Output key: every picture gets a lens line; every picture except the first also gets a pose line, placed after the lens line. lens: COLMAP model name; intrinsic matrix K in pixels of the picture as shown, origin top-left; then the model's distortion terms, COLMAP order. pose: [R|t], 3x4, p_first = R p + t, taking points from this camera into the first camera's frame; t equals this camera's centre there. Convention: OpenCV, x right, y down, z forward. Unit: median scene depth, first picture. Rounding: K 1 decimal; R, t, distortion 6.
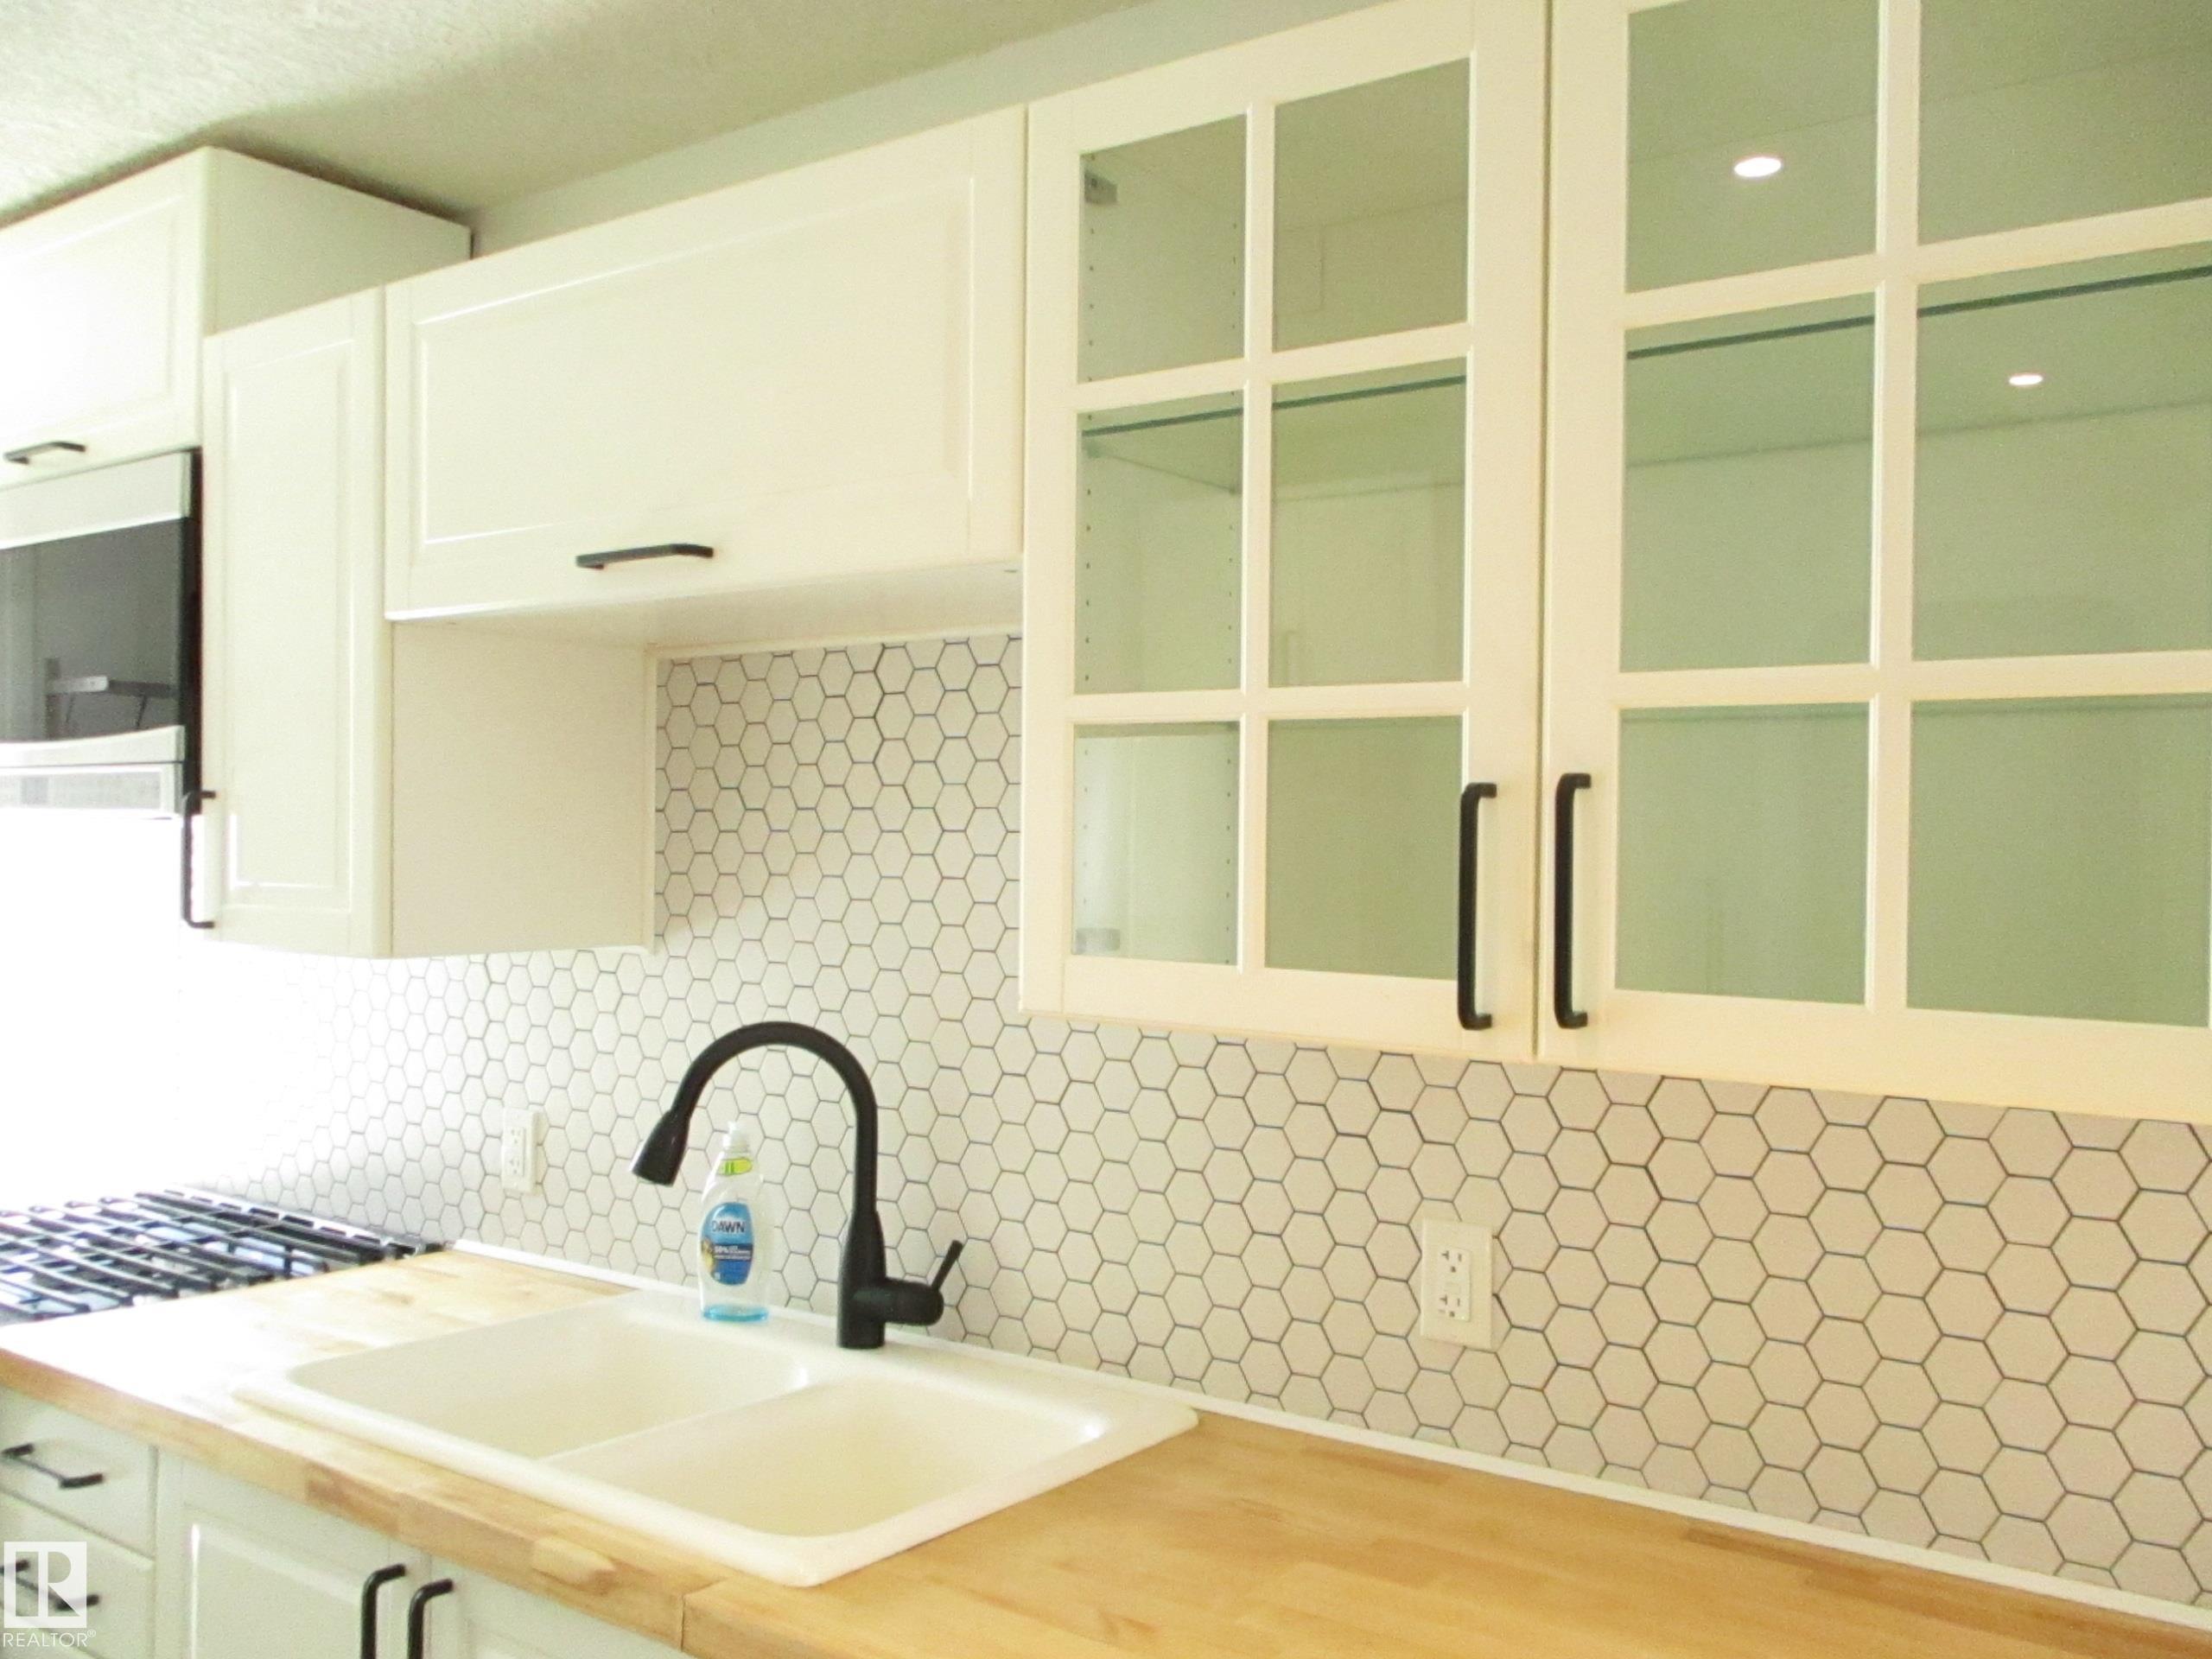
lens RADIAL K [[1856.0, 0, 1100.8], [0, 1856.0, 829.8], [0, 0, 1]] dist [-0.027019, 0.014535]
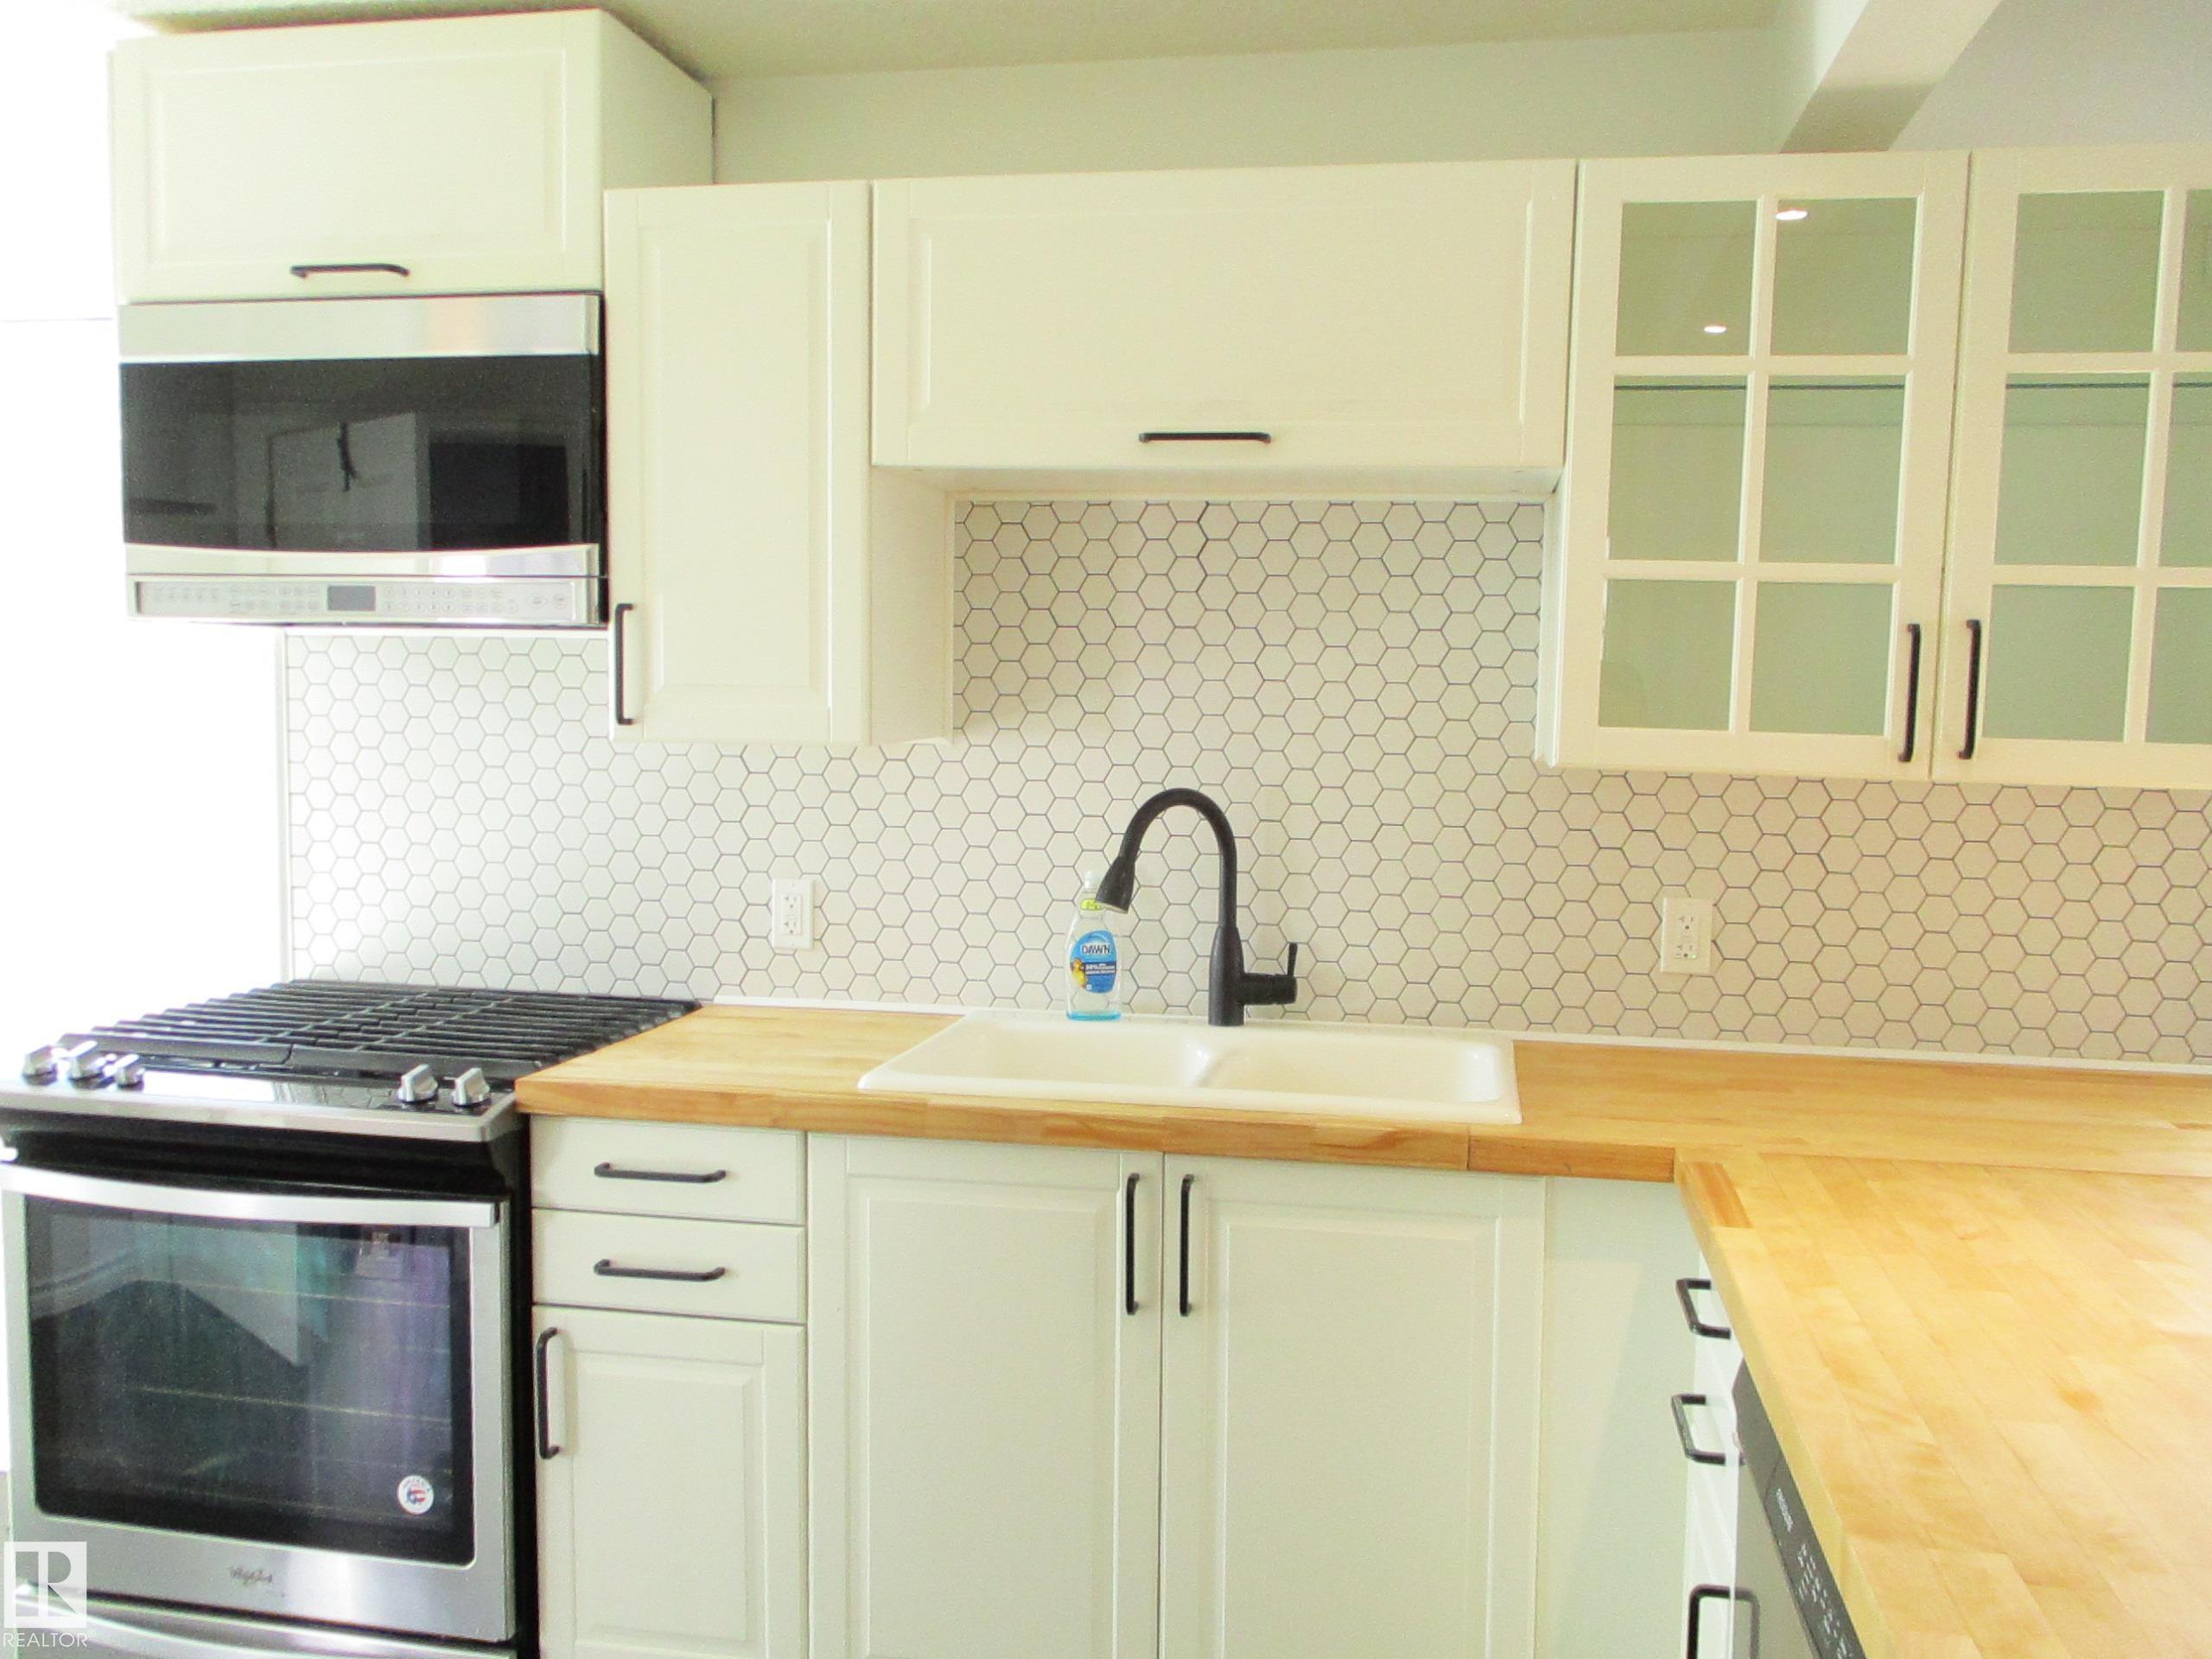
lens RADIAL K [[1860.7, 0, 1111.1], [0, 1860.7, 832.3], [0, 0, 1]] dist [-0.019499, -0.001514]
pose [[0.906558, -0.032236, 0.420849, -0.790104], [-0.009871, 0.995187, 0.097491, 0.005299], [-0.421967, -0.092535, 0.901877, -0.186766]]
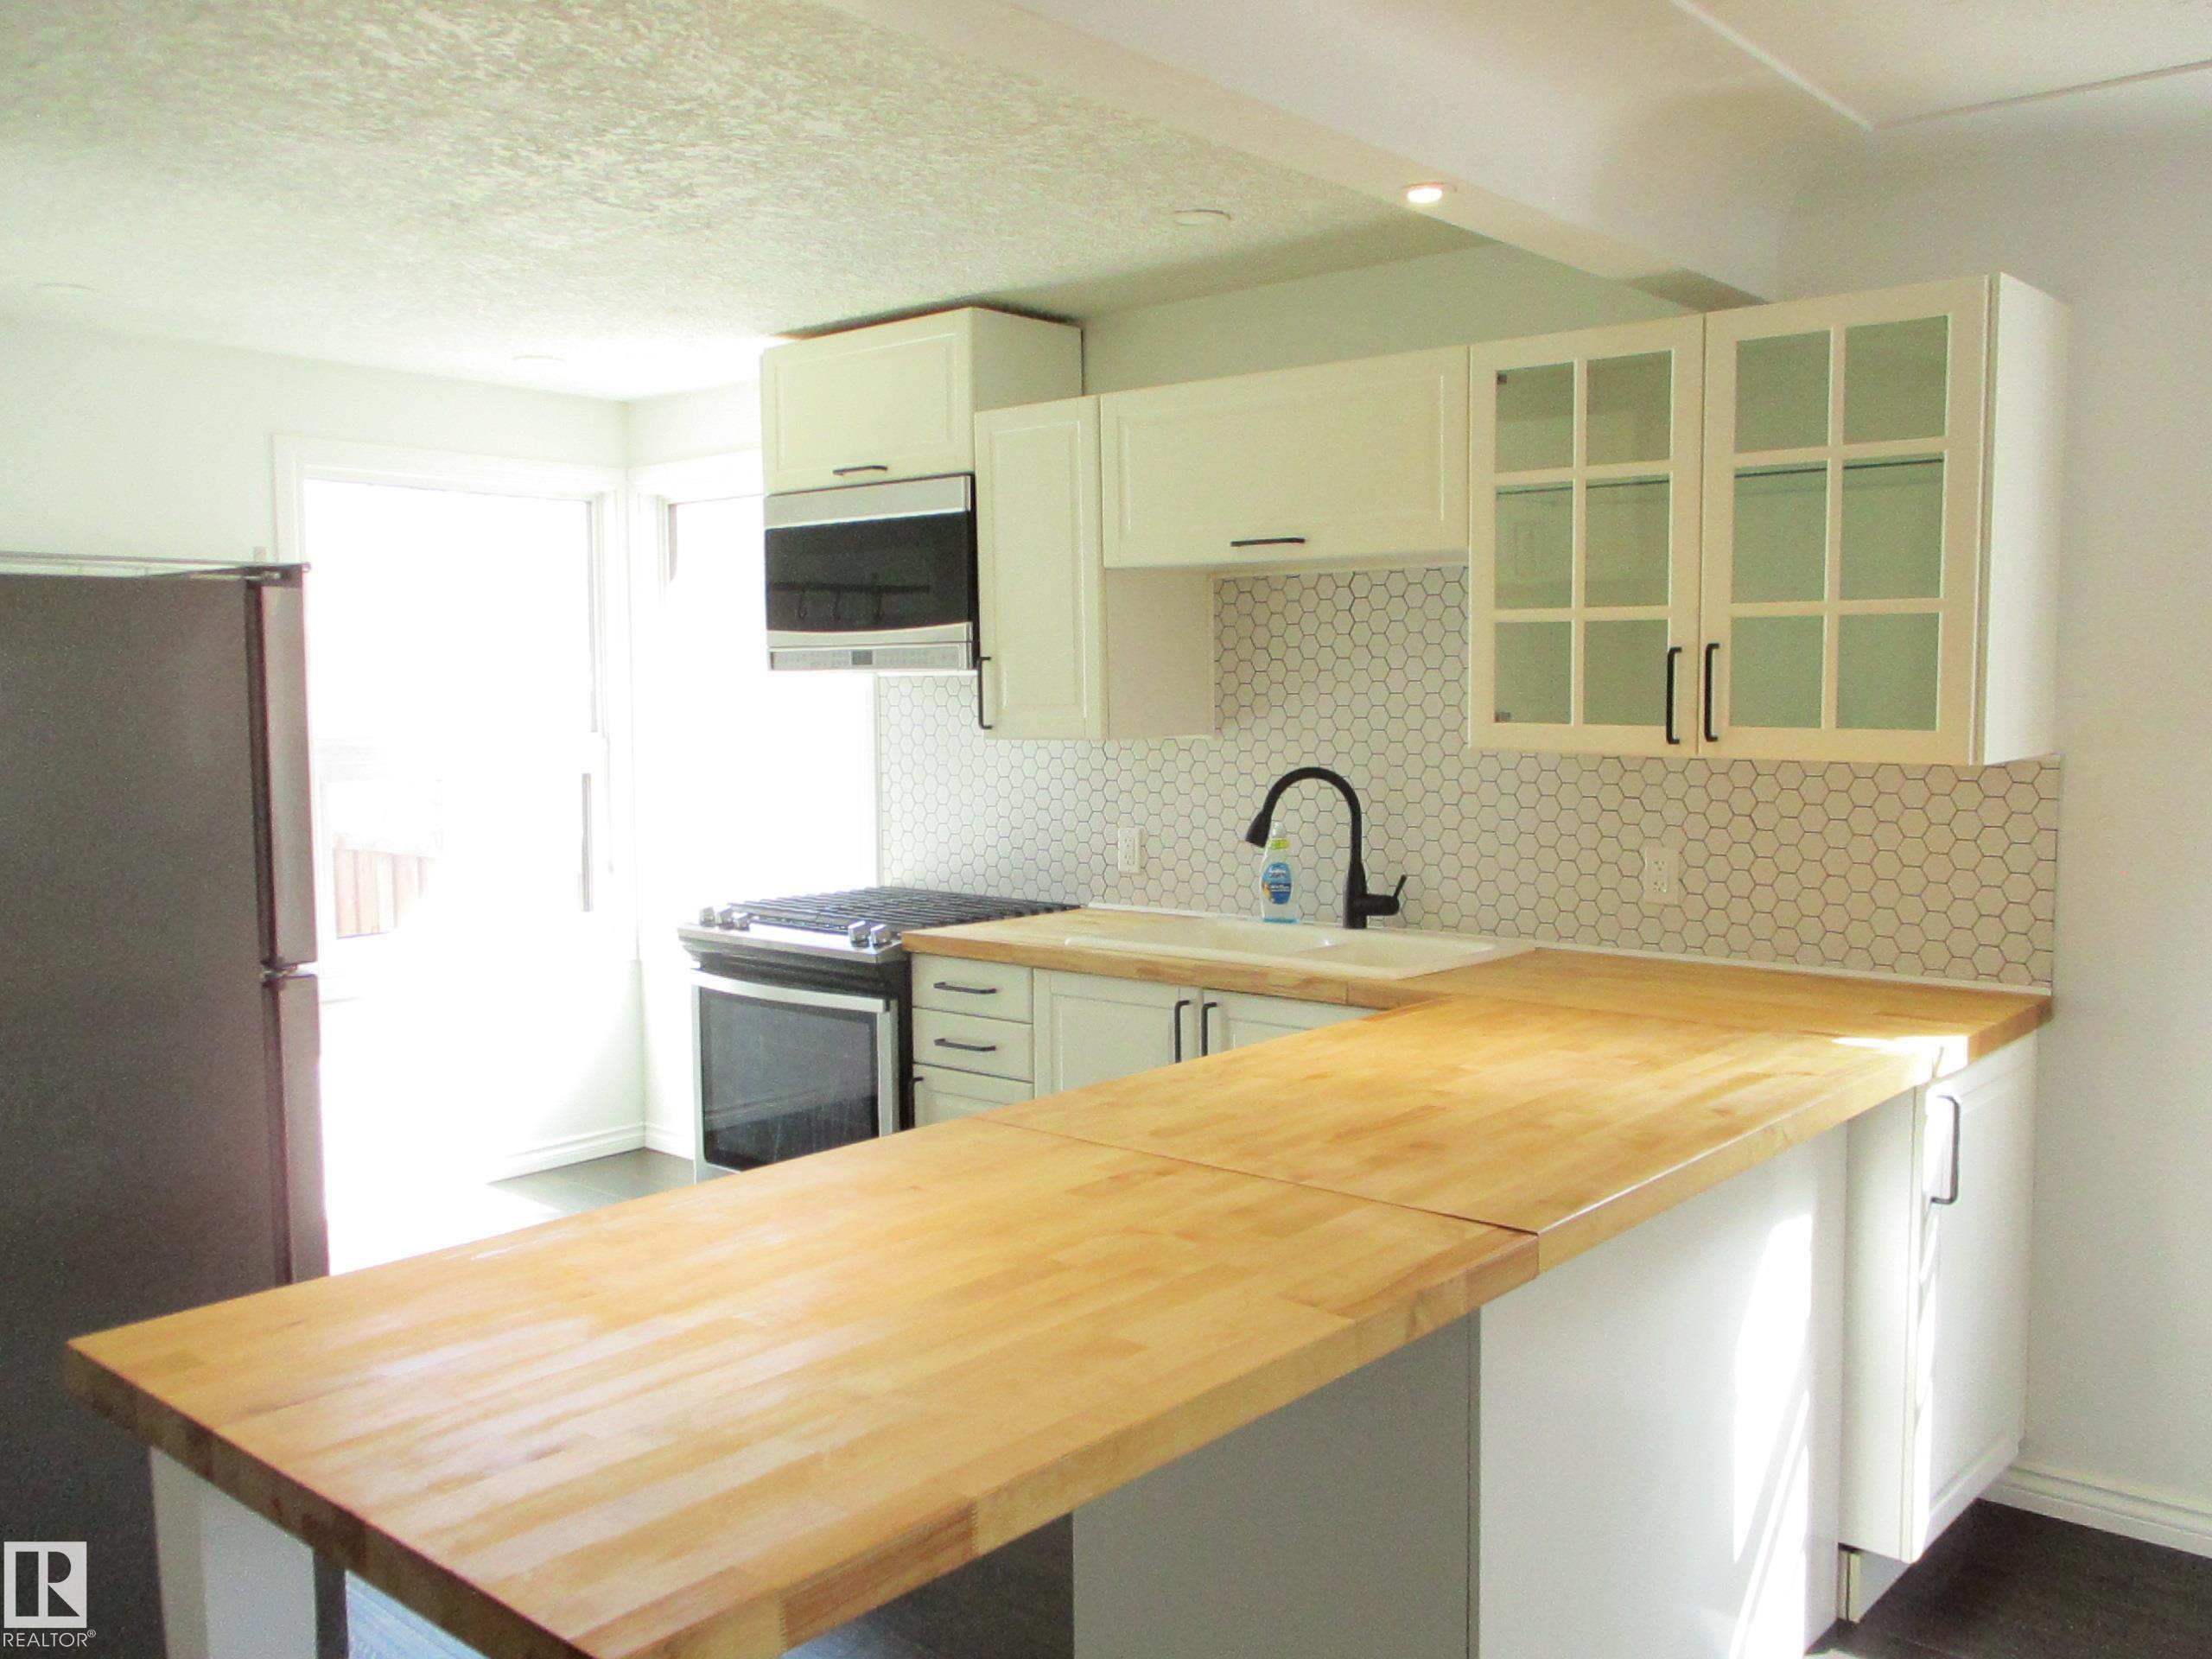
lens RADIAL K [[1856.0, 0, 1100.8], [0, 1856.0, 829.8], [0, 0, 1]] dist [-0.027019, 0.014535]
pose [[0.995651, -0.015470, -0.091867, -0.220610], [0.023823, 0.995608, 0.090541, -0.015478], [0.090063, -0.092335, 0.991647, -1.014776]]
